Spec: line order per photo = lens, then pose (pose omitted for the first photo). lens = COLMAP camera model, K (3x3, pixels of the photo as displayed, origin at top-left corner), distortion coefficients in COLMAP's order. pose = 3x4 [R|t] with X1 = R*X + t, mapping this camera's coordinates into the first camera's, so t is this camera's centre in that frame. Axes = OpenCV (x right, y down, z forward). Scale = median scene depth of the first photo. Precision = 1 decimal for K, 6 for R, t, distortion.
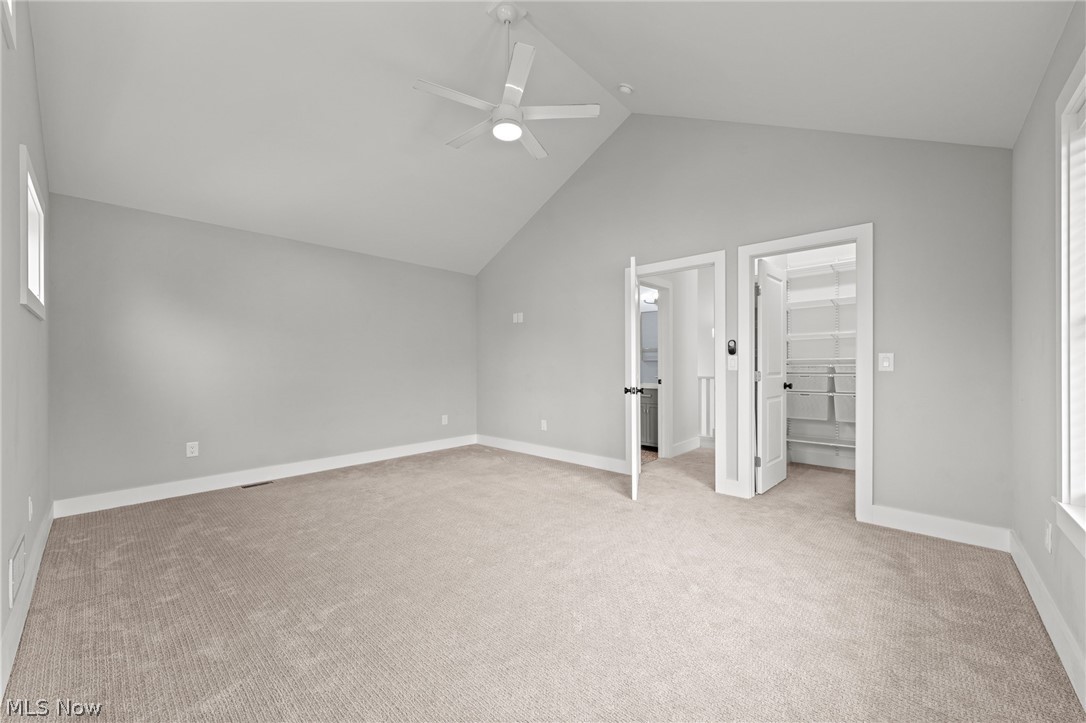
lens RADIAL K [[422.7, 0, 536.2], [0, 422.7, 362.6], [0, 0, 1]] dist [-0.011587, -0.000216]
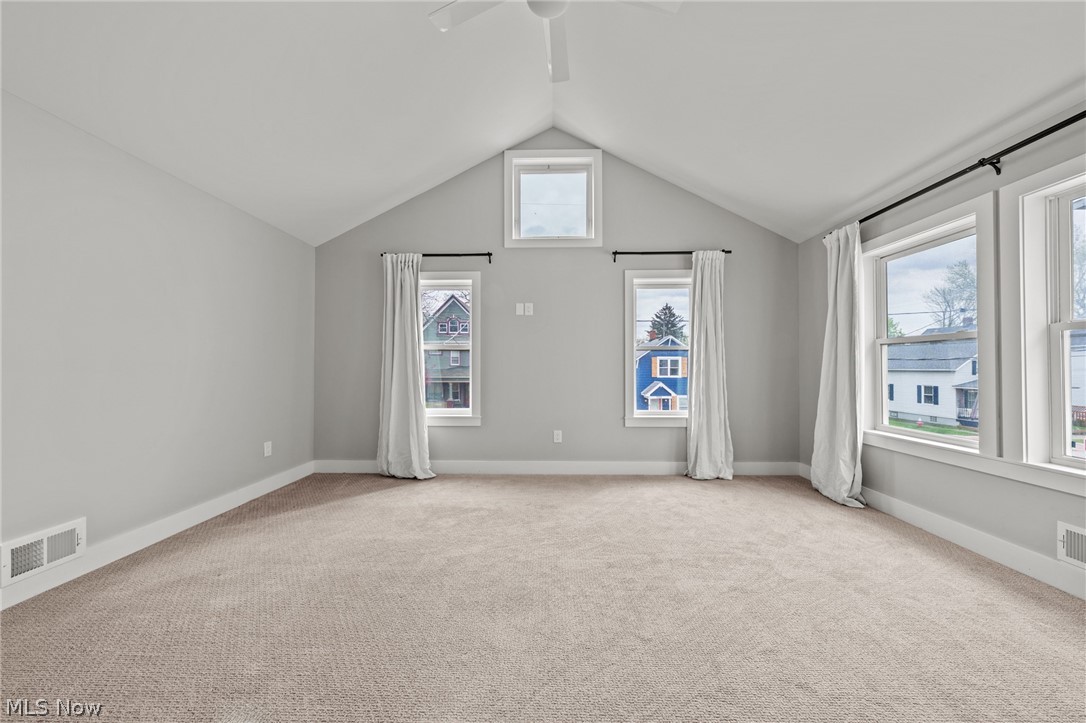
lens RADIAL K [[370.3, 0, 547.9], [0, 370.3, 363.4], [0, 0, 1]] dist [-0.001344, -0.000168]
pose [[0.750995, 0.003536, 0.660299, -0.351295], [0.001353, 0.999975, -0.006894, 0.003135], [-0.660307, 0.006071, 0.750972, 0.312682]]
